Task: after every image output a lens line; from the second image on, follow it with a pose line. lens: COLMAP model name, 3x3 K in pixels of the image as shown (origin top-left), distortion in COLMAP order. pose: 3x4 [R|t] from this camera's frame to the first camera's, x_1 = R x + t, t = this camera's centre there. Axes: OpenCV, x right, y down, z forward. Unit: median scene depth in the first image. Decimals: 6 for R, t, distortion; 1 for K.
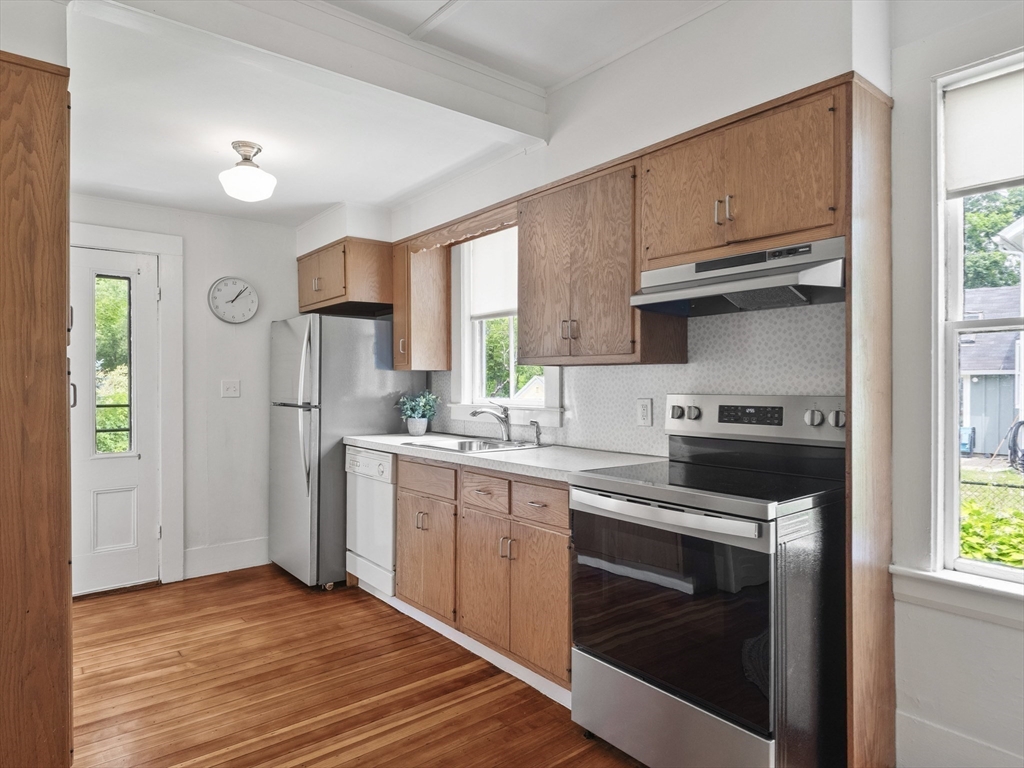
lens RADIAL K [[622.4, 0, 516.4], [0, 622.4, 384.0], [0, 0, 1]] dist [0.003047, -0.014523]
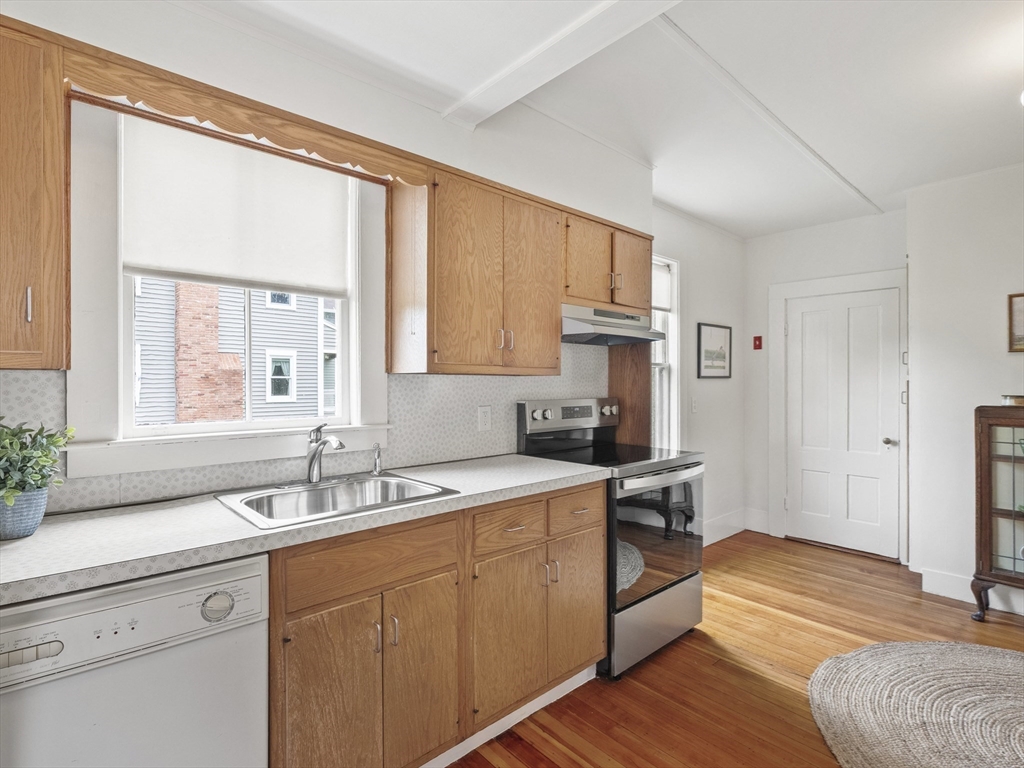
lens RADIAL K [[528.1, 0, 505.6], [0, 528.1, 377.7], [0, 0, 1]] dist [-0.002270, 0.001399]
pose [[-0.063135, 0.008712, 0.997967, -0.695770], [-0.001468, 0.999960, -0.008822, -0.017803], [-0.998004, -0.002022, -0.063120, 0.971811]]
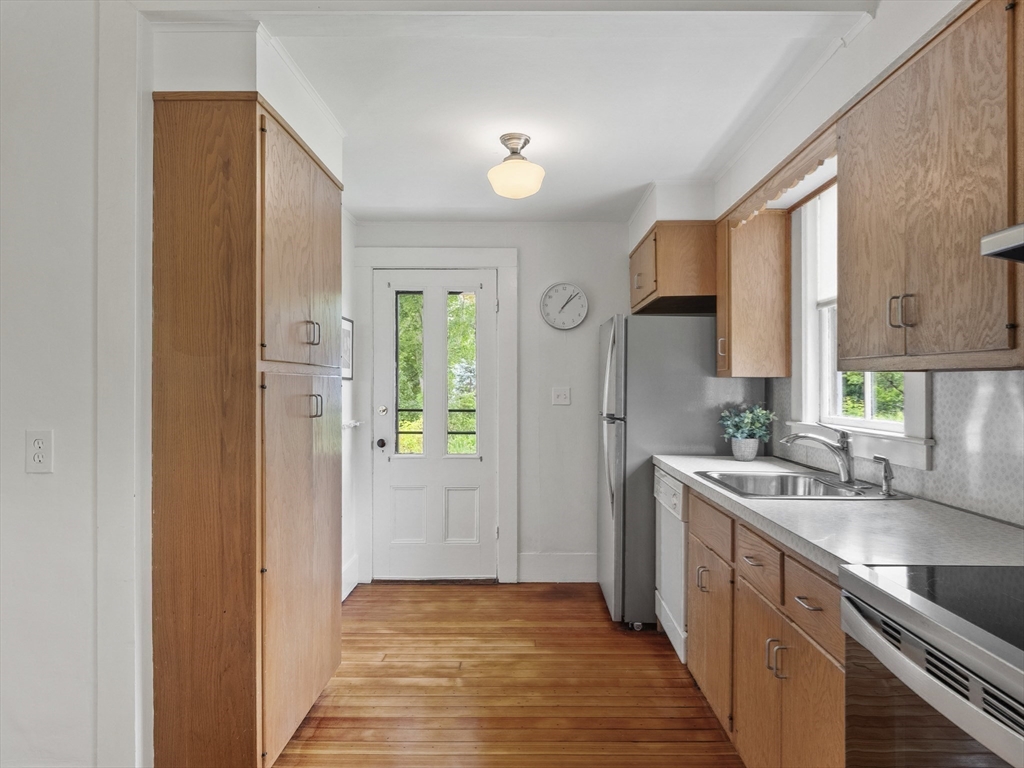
lens RADIAL K [[622.4, 0, 521.1], [0, 622.4, 380.0], [0, 0, 1]] dist [0.003047, -0.014523]
pose [[0.773109, -0.000668, -0.634272, 0.165576], [-0.005779, 0.999951, -0.008096, -0.014213], [0.634246, 0.009925, 0.773067, 0.291191]]
